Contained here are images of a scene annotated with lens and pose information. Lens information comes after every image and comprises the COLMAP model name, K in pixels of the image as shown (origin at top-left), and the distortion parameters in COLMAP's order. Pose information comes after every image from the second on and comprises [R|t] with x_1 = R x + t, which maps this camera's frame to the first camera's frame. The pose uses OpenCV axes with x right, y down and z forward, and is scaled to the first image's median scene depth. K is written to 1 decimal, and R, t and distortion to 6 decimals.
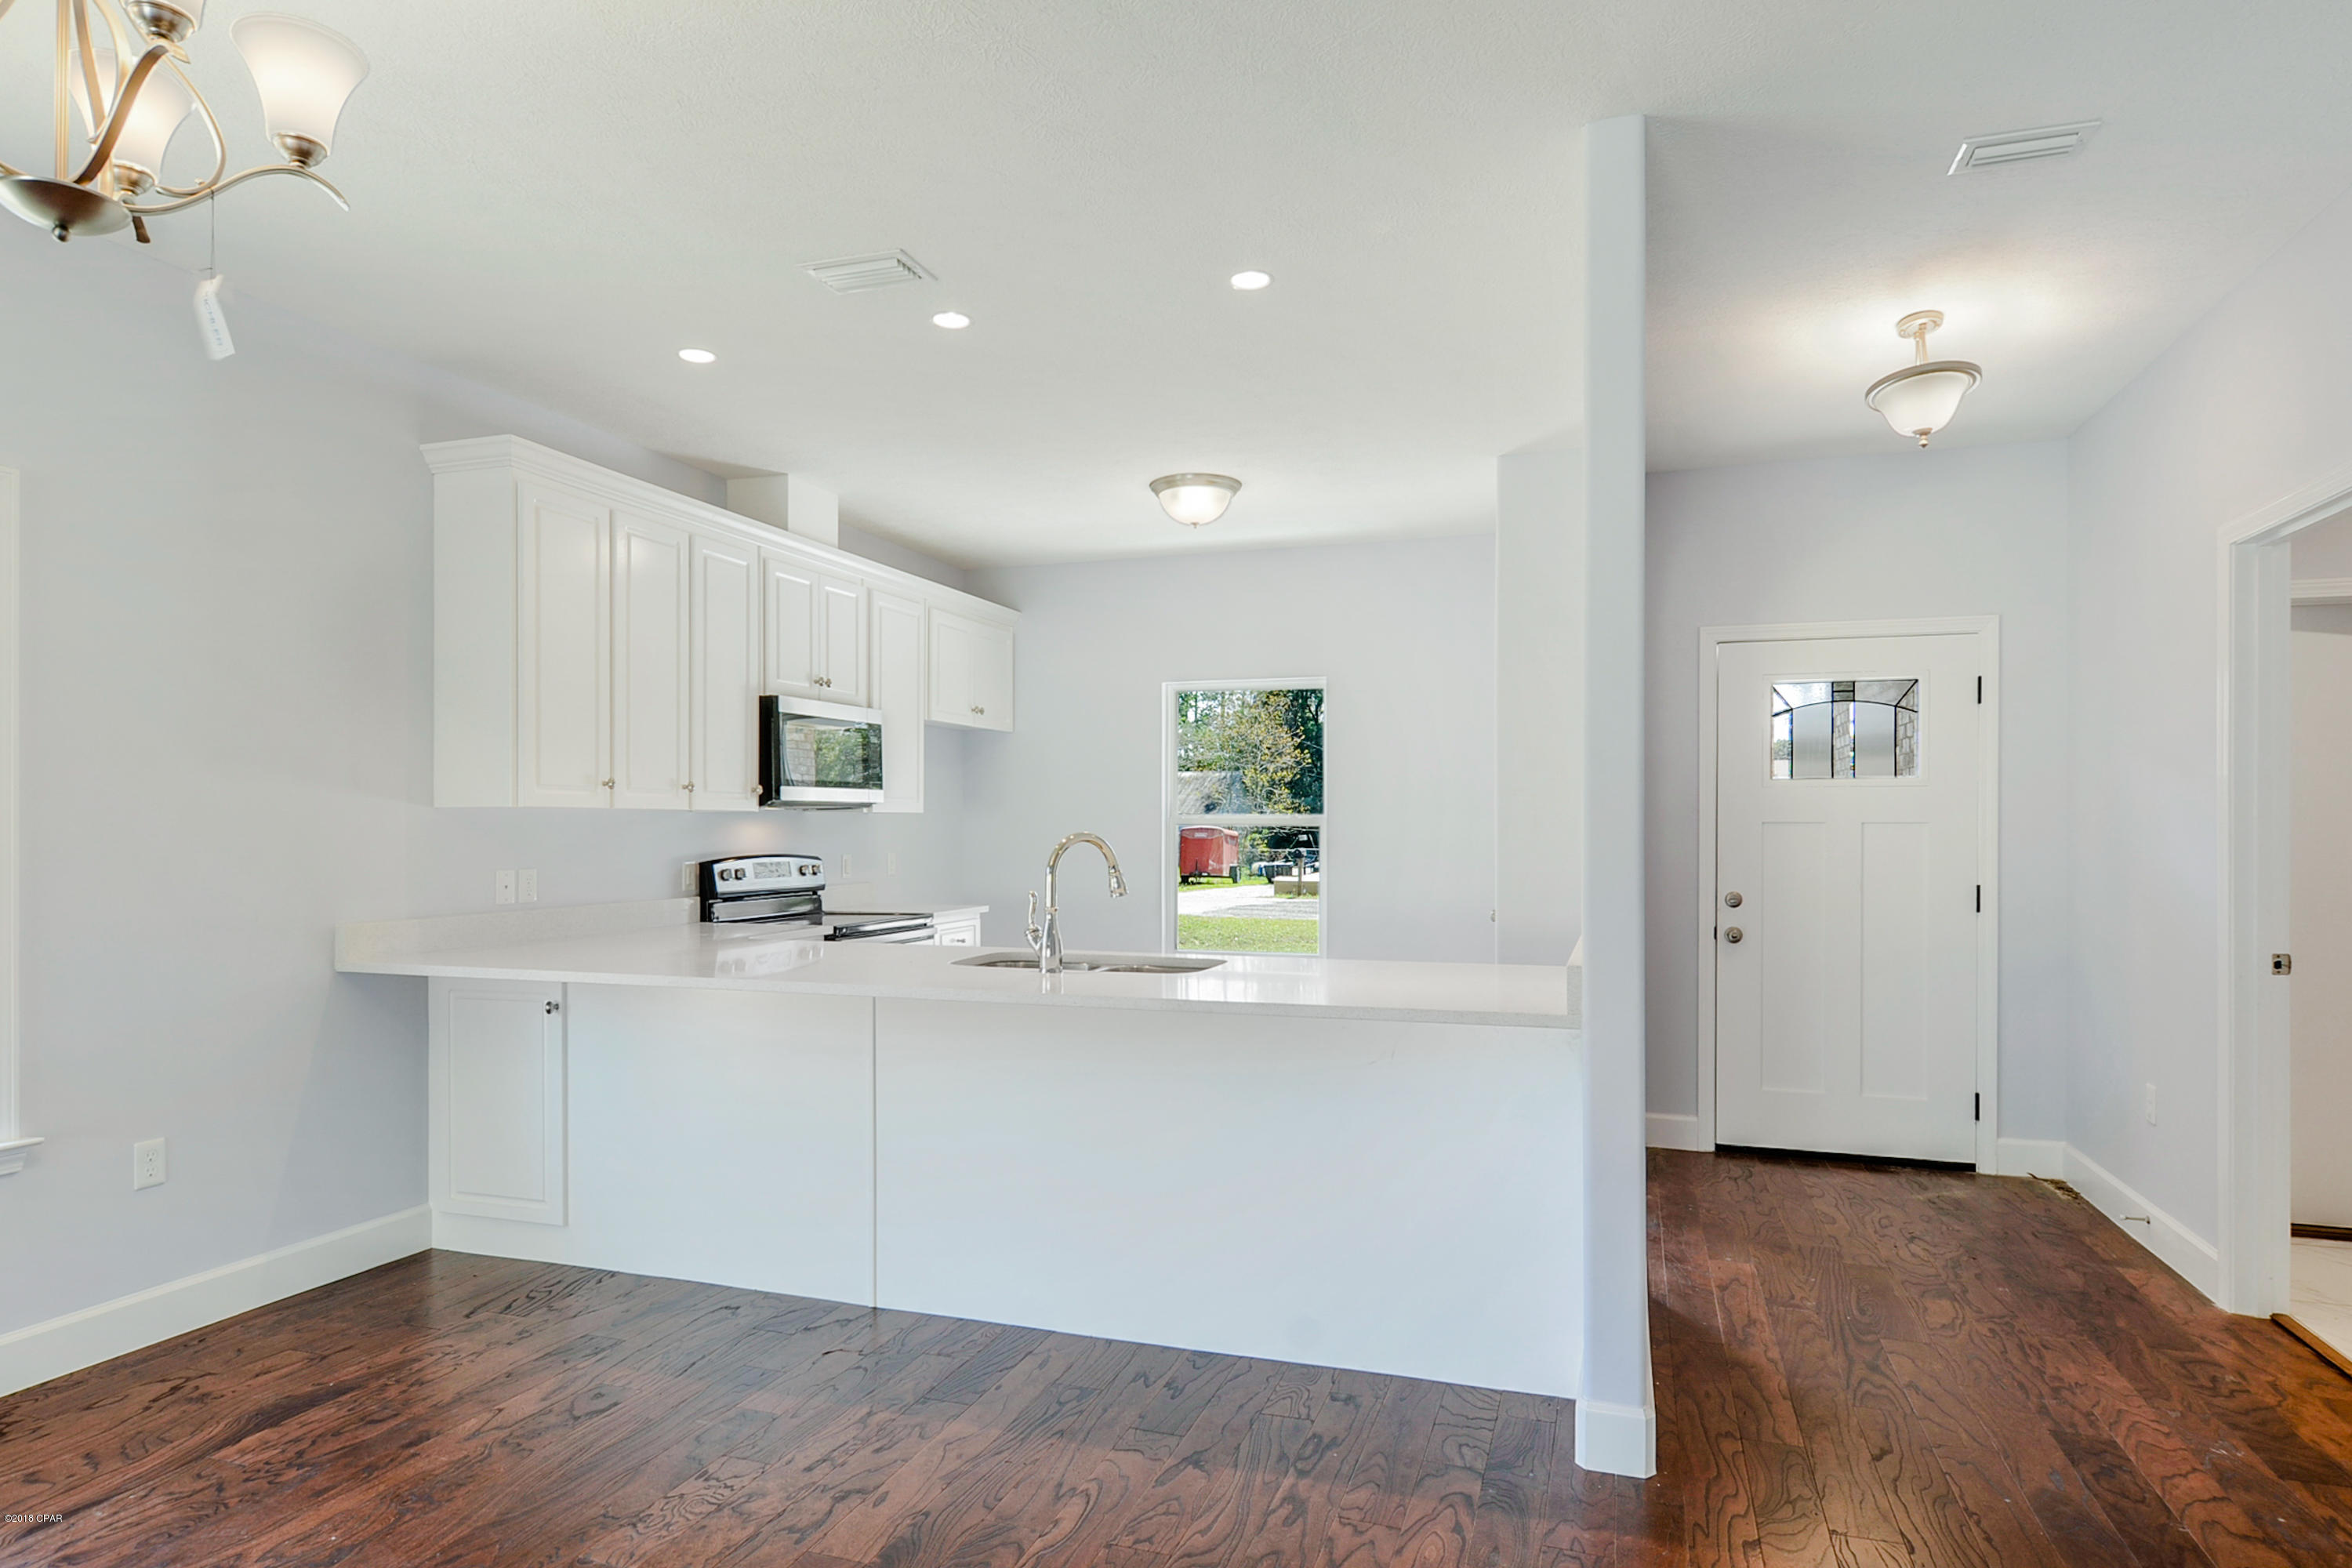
lens RADIAL K [[1320.5, 0, 1174.1], [0, 1320.5, 822.8], [0, 0, 1]] dist [0.002197, 0.000294]
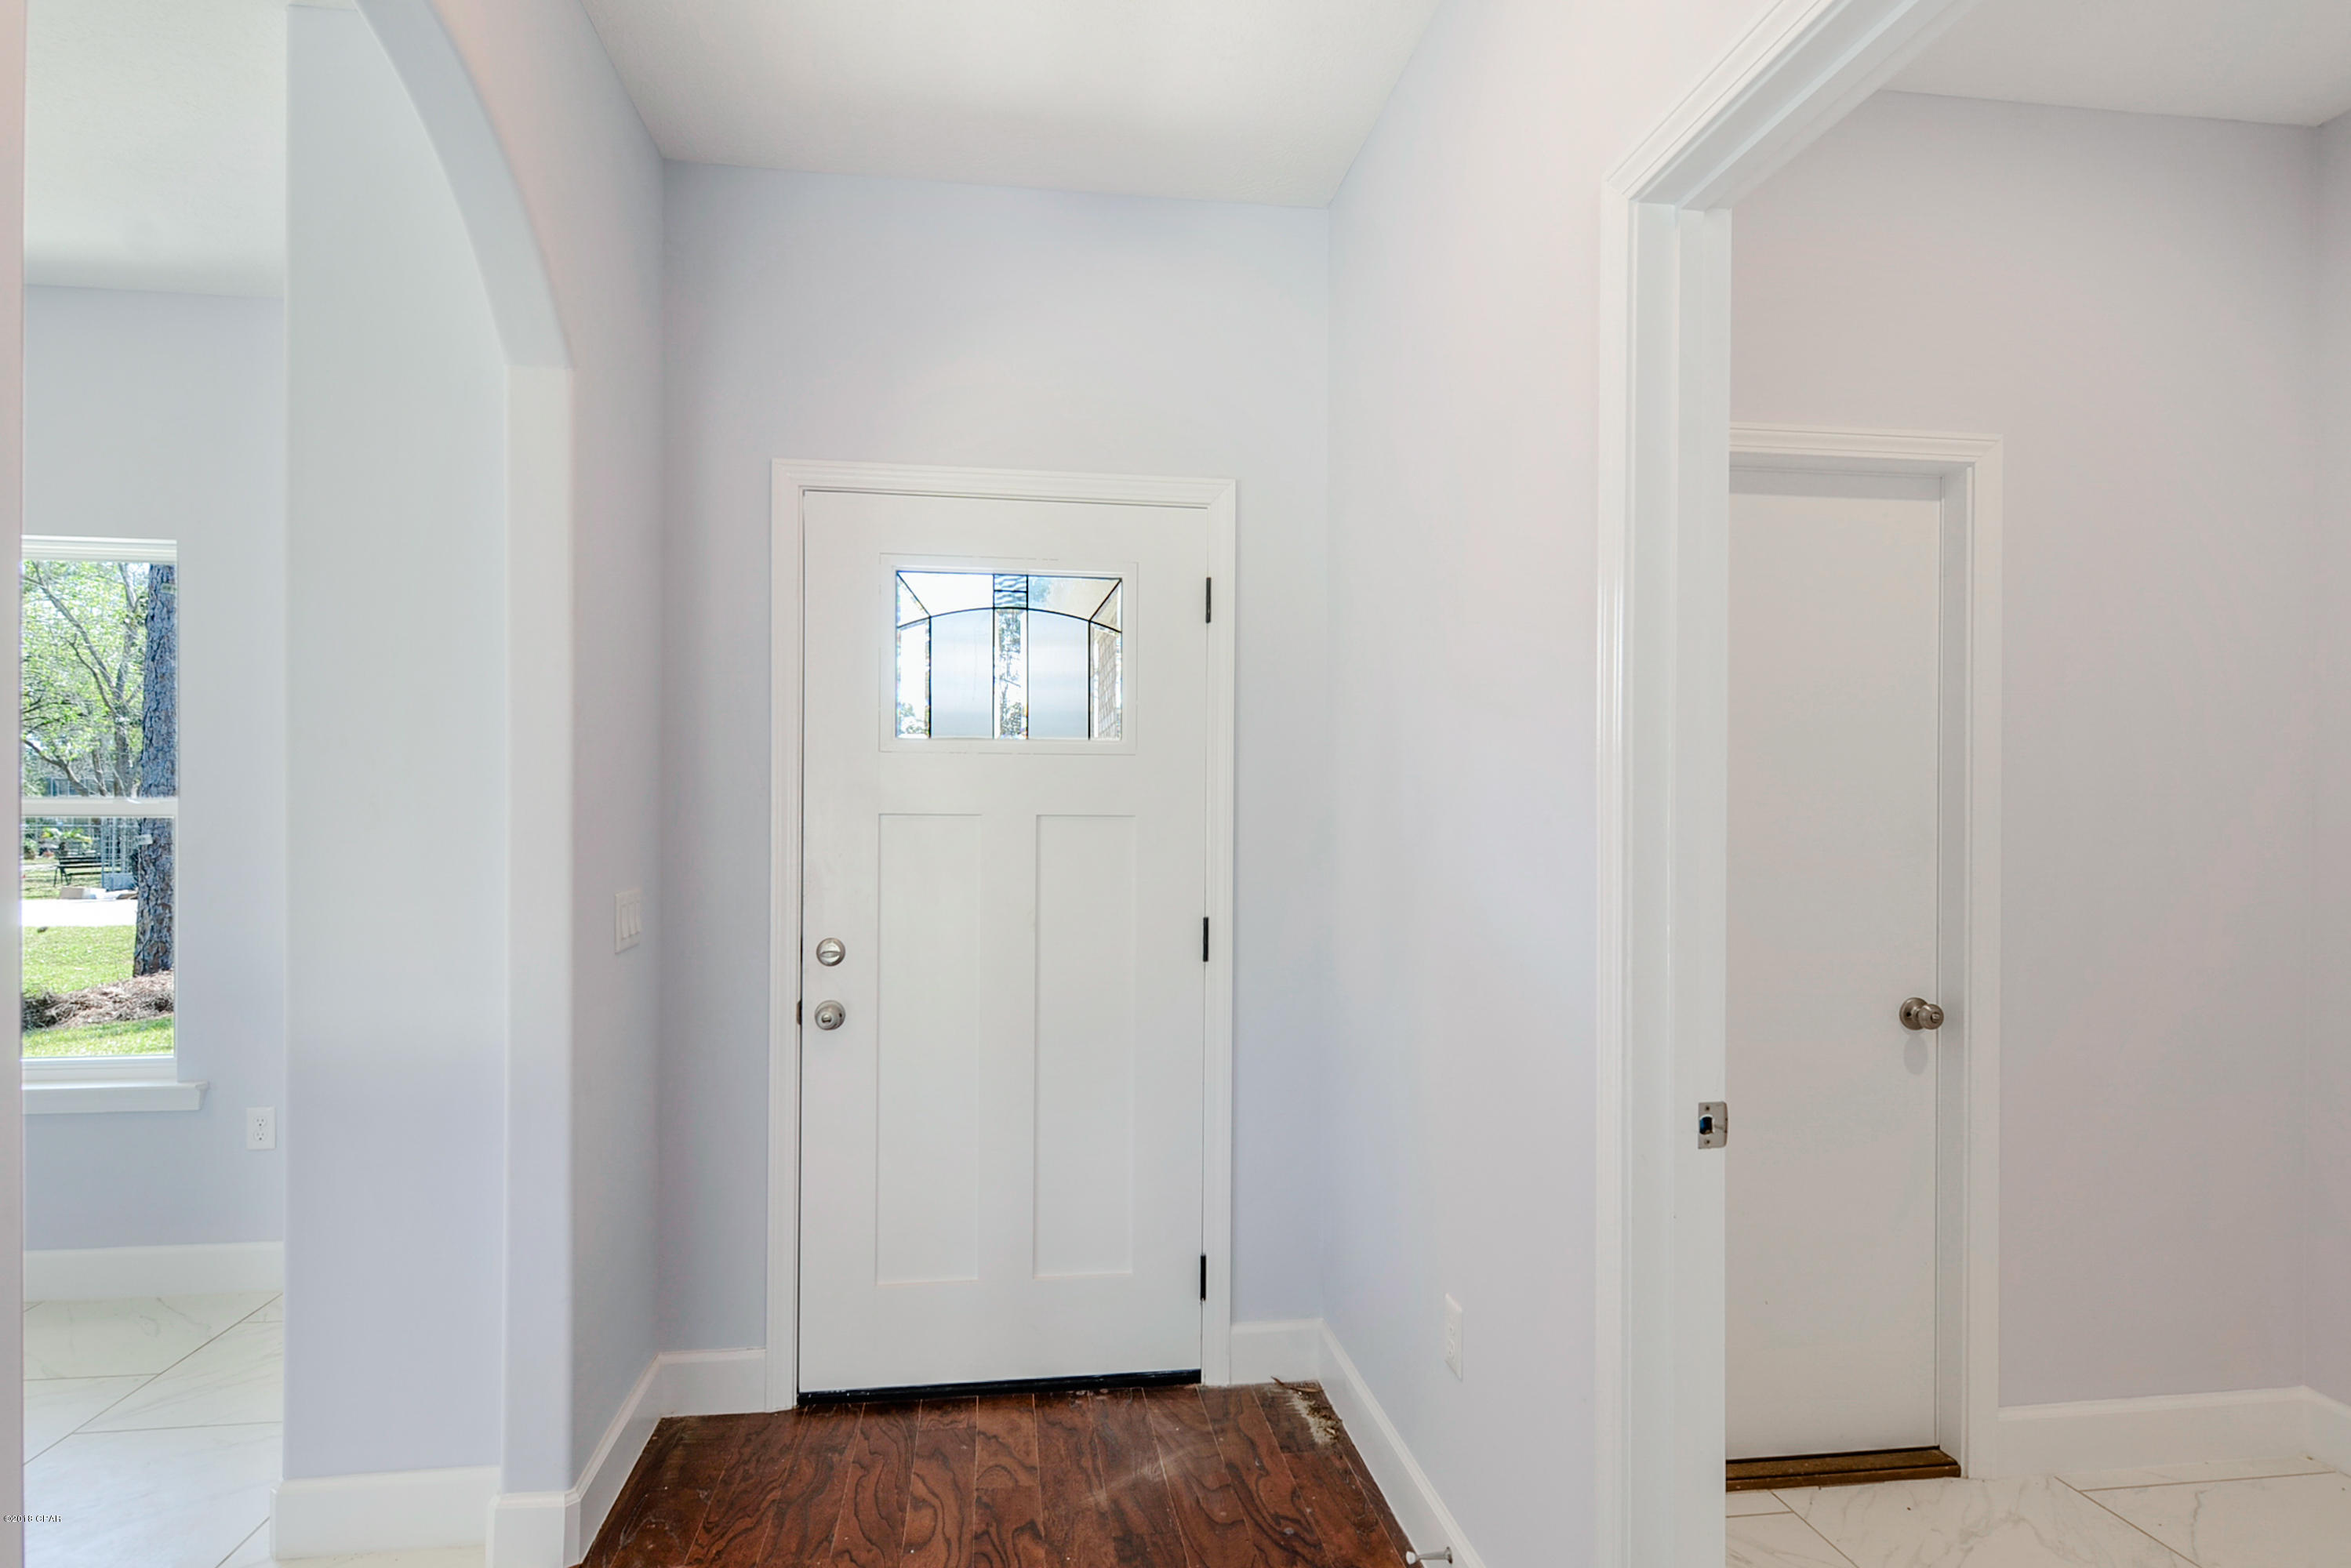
lens RADIAL K [[1200.9, 0, 1170.4], [0, 1200.9, 823.1], [0, 0, 1]] dist [0.000472, 0.000189]
pose [[0.894482, -0.000213, 0.447105, 0.324848], [-0.002880, 0.999976, 0.006238, -0.000130], [-0.447096, -0.006867, 0.894460, 0.480012]]
